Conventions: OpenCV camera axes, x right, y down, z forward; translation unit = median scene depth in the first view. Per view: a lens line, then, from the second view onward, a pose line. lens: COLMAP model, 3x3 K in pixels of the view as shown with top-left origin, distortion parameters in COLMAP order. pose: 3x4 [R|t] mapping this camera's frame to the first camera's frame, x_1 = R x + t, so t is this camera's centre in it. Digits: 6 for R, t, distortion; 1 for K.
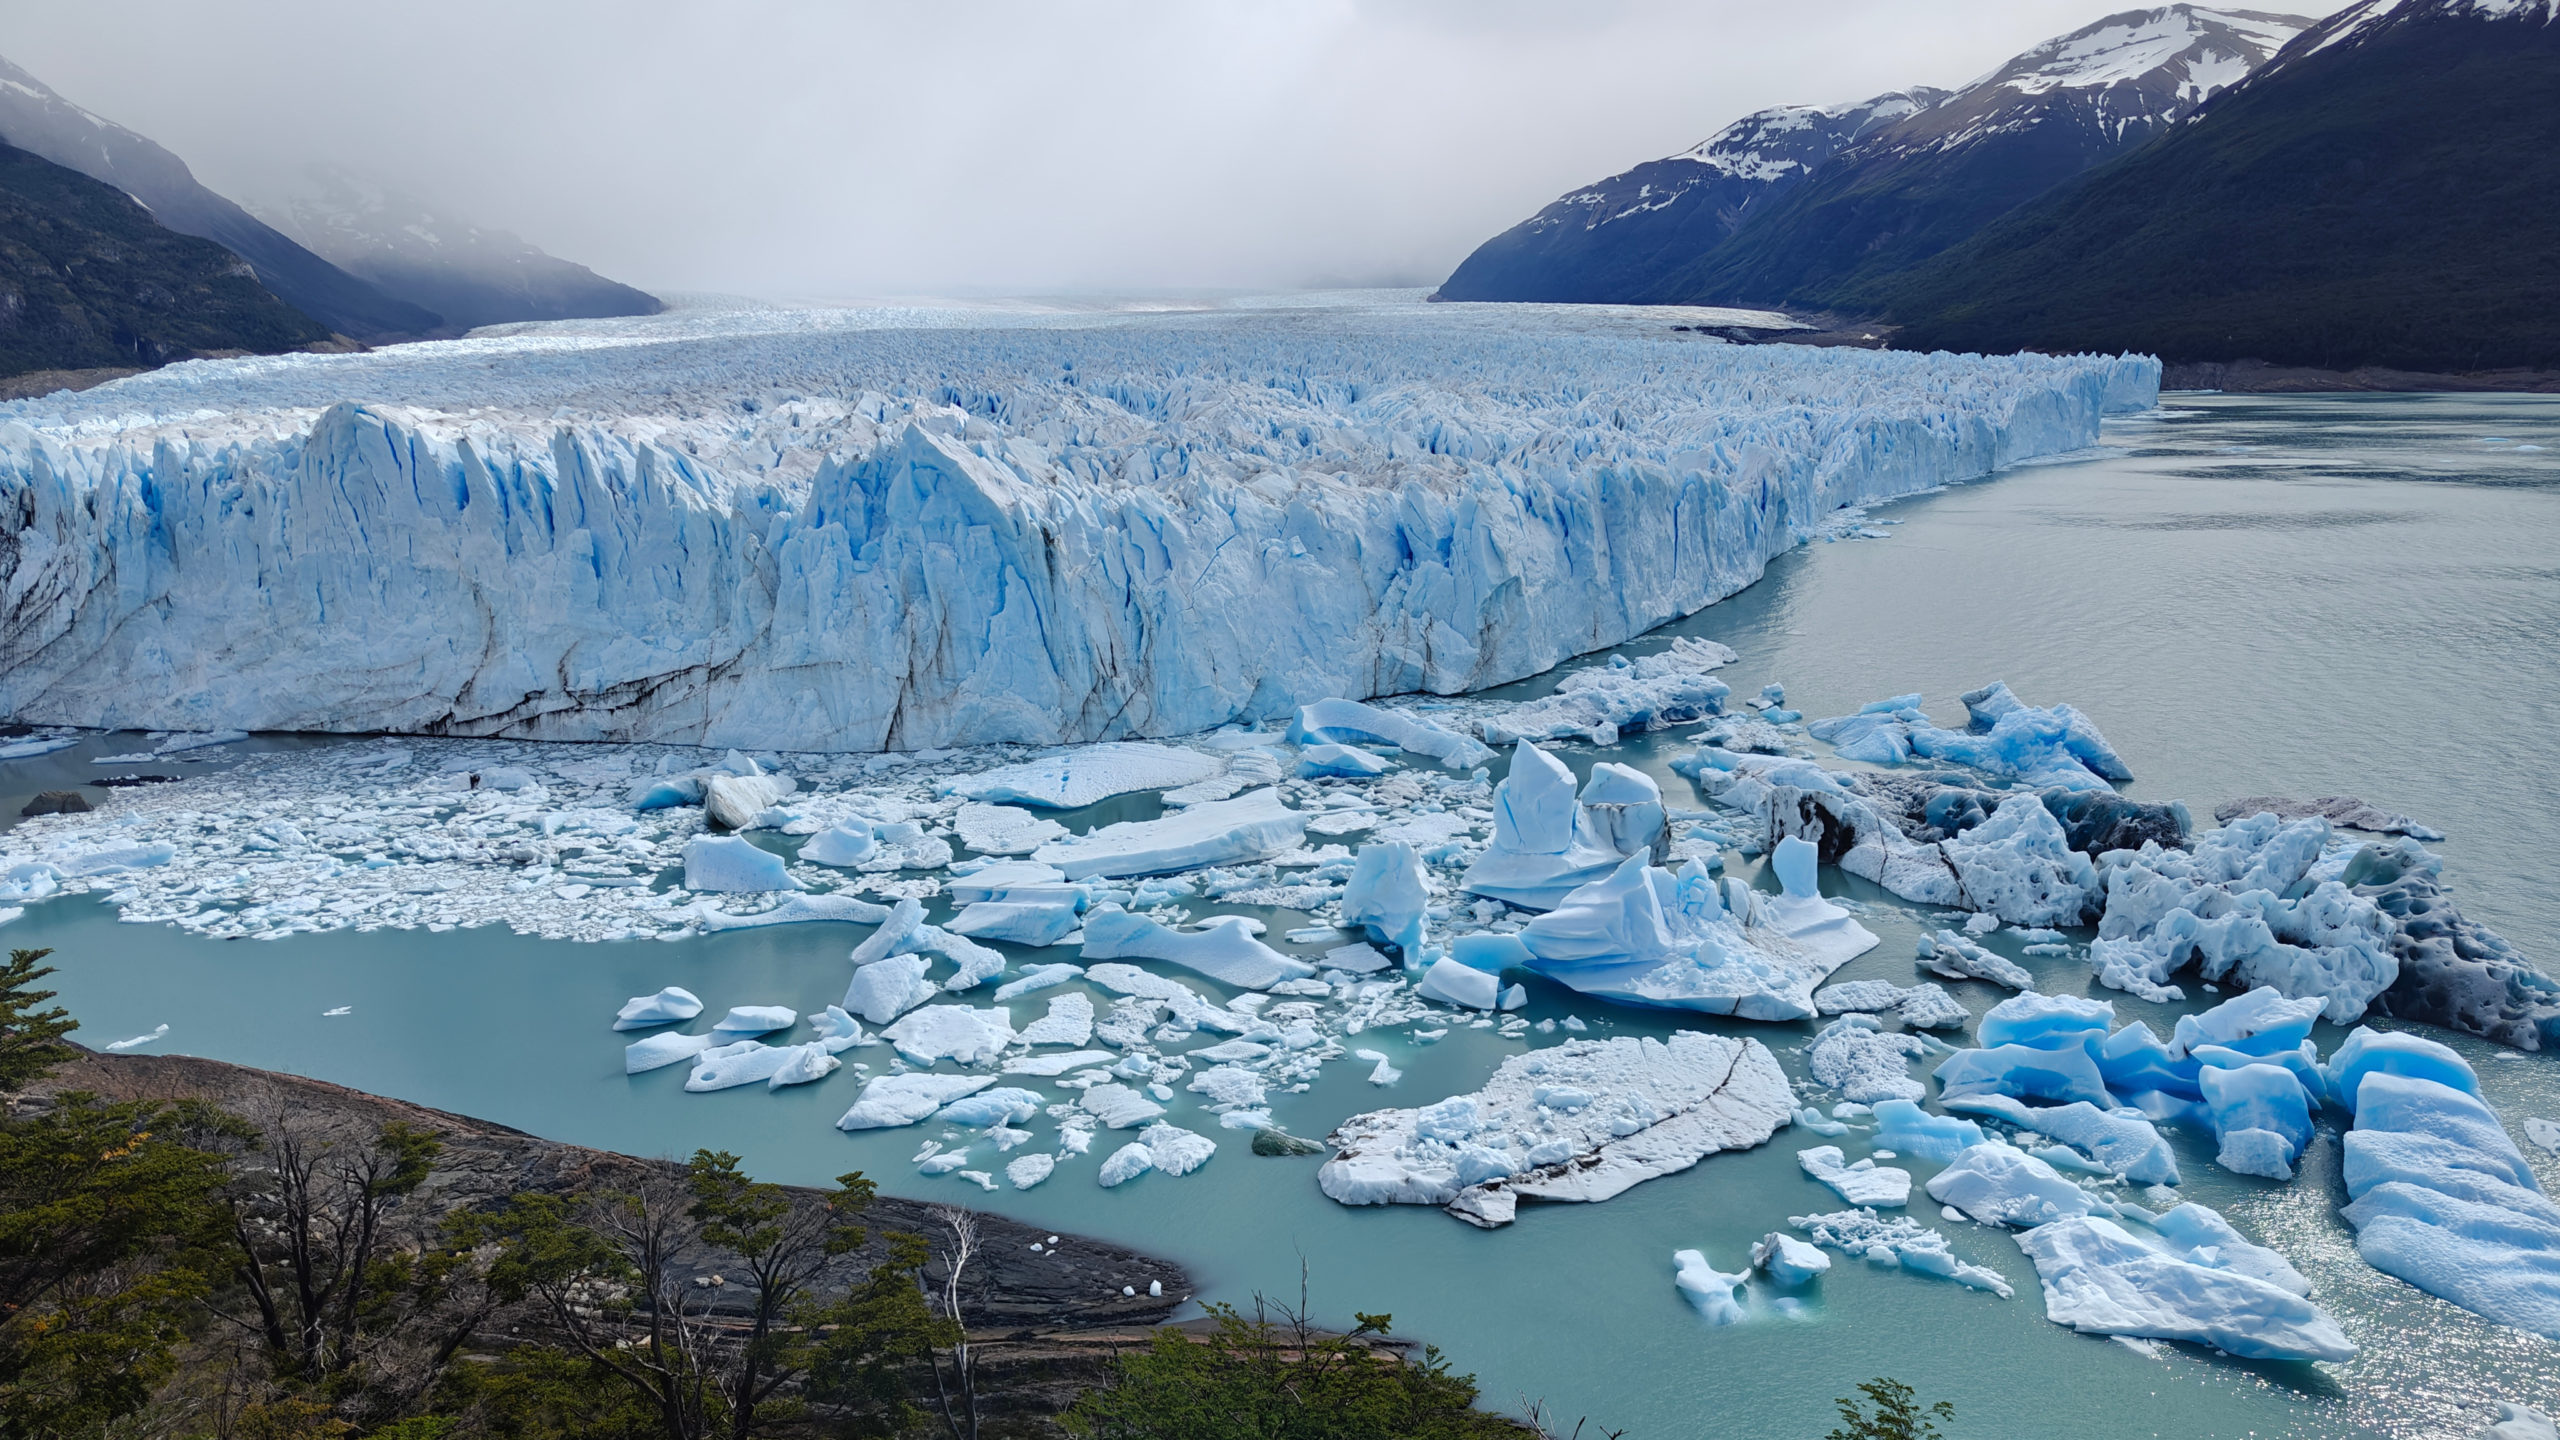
lens RADIAL K [[1740.8, 0, 1272.2], [0, 1740.8, 781.5], [0, 0, 1]] dist [0.061429, -0.056177]
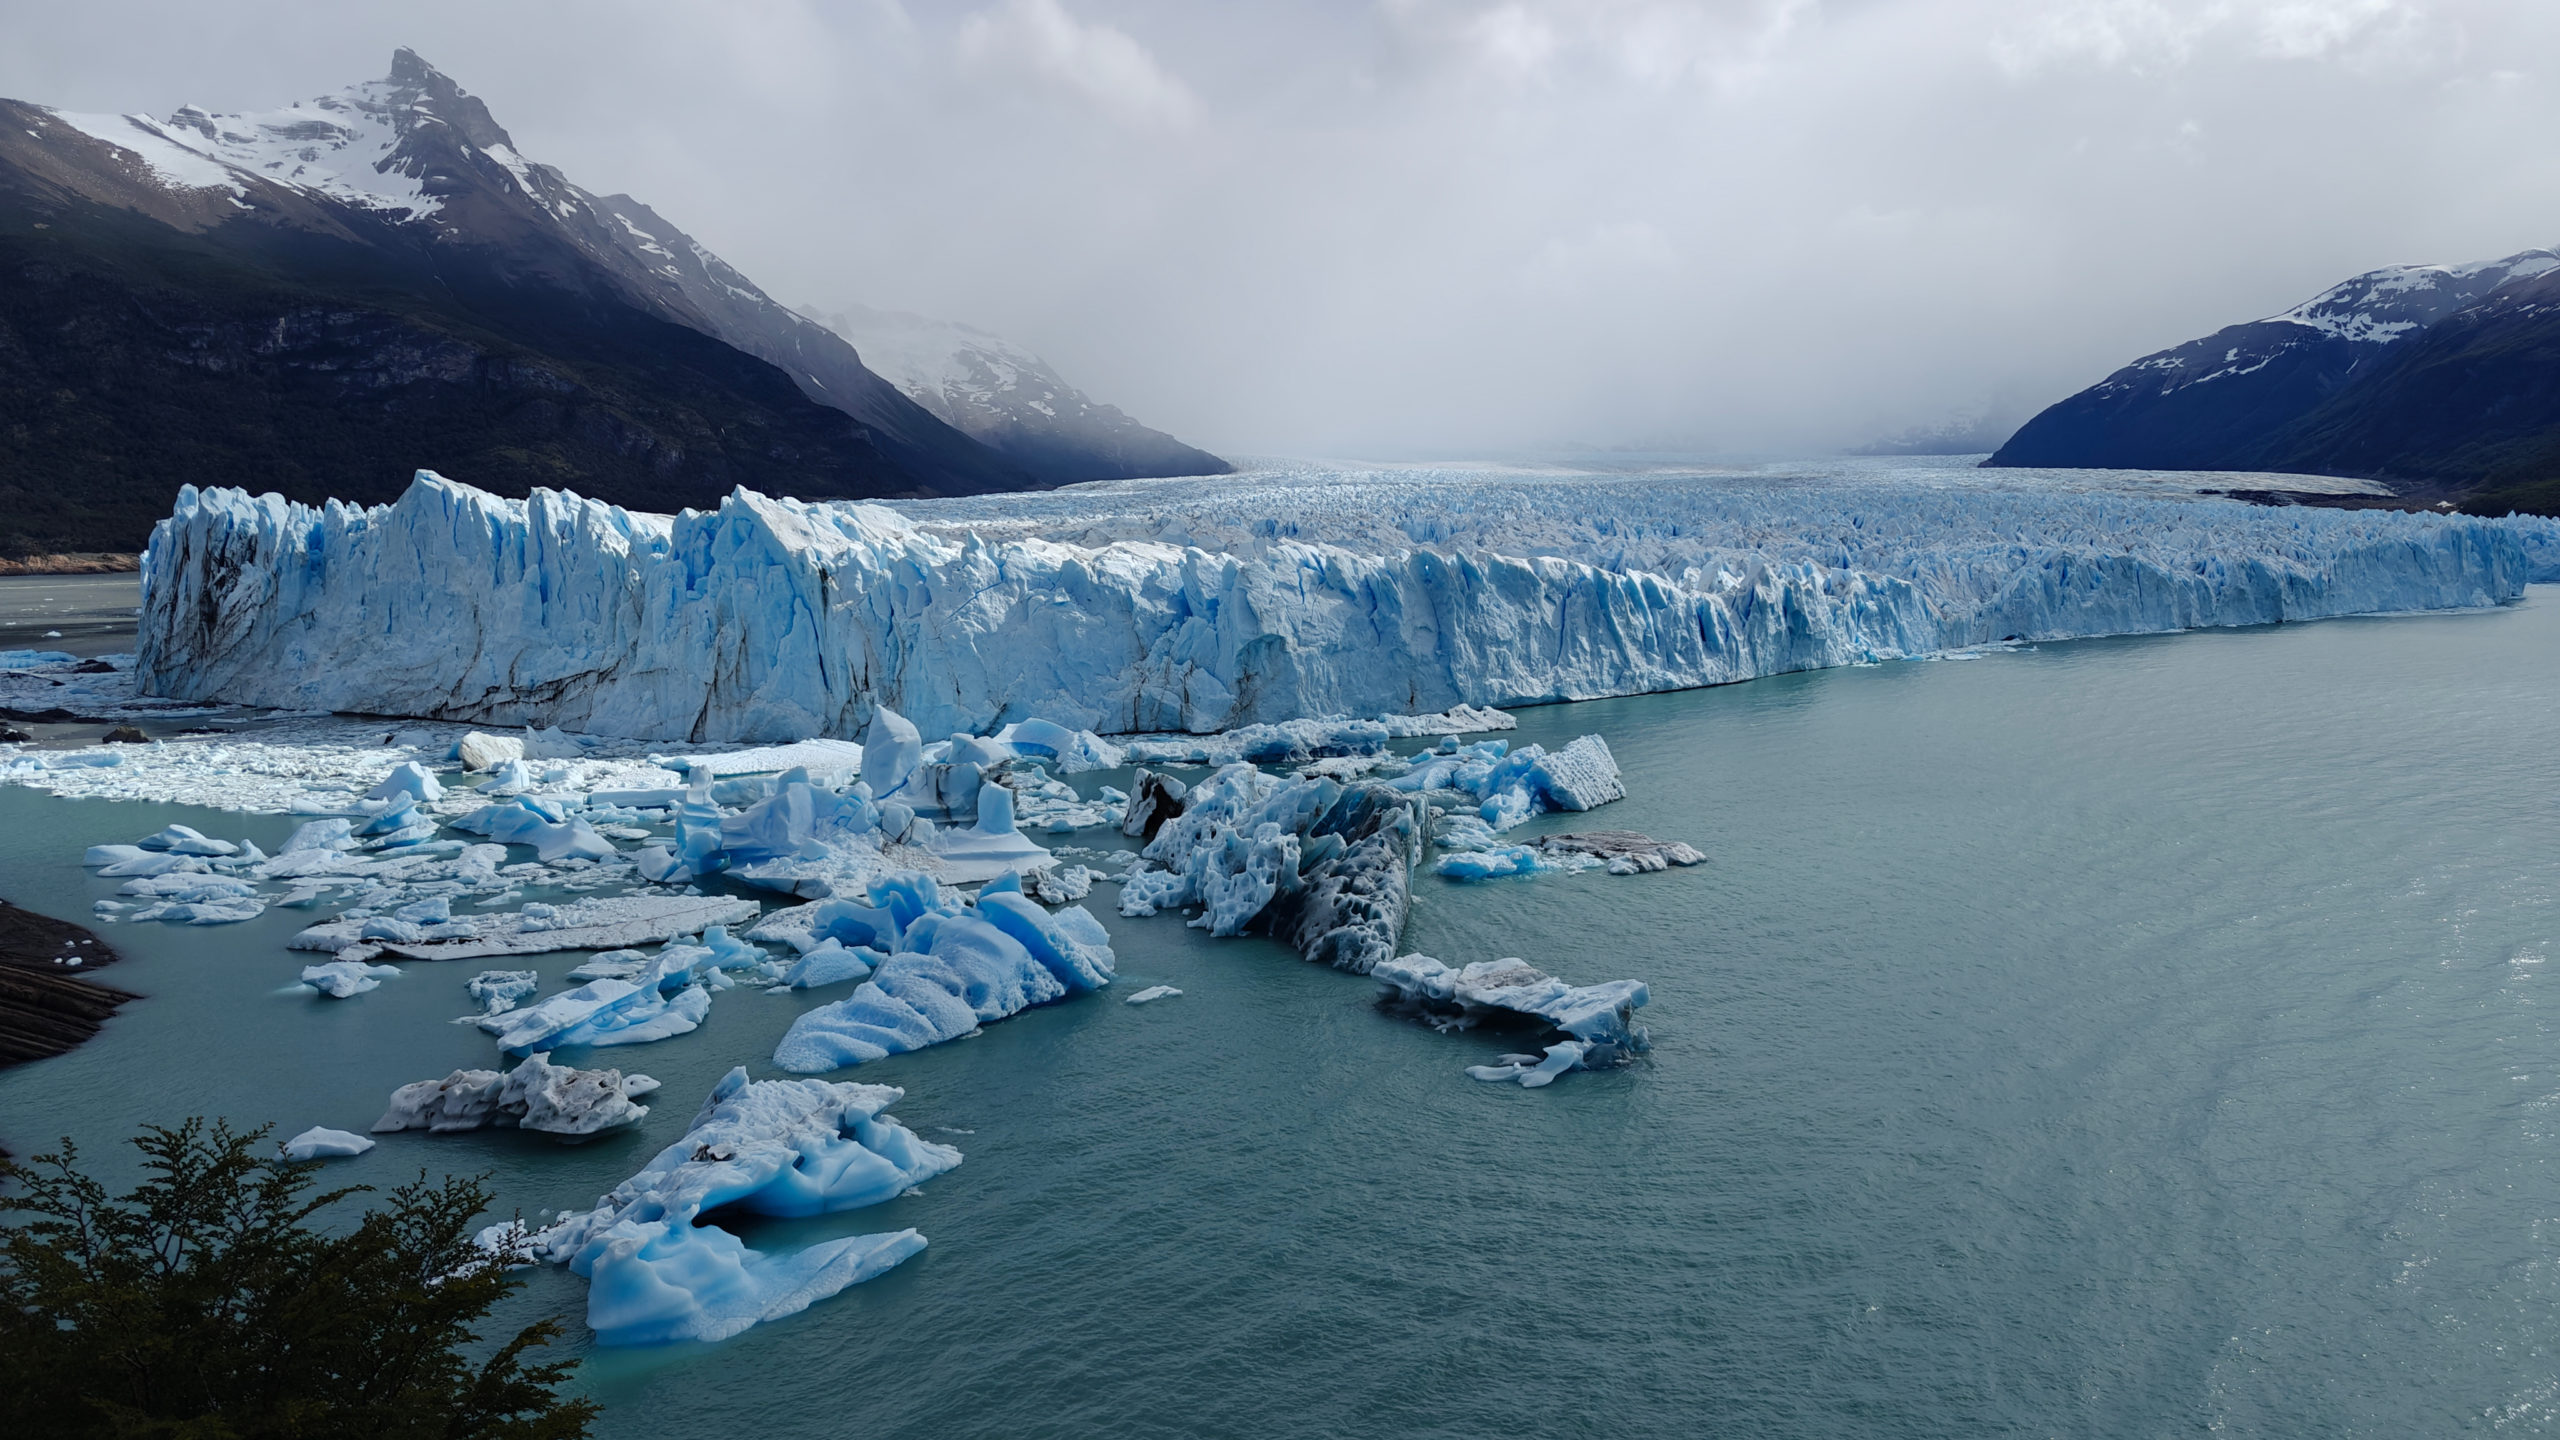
lens RADIAL K [[1740.8, 0, 1291.2], [0, 1740.8, 631.8], [0, 0, 1]] dist [0.061429, -0.056177]
pose [[0.953141, 0.036098, -0.300364, 0.504609], [-0.087614, 0.983244, -0.159859, 0.061304], [0.289561, 0.178684, 0.940333, -0.054820]]
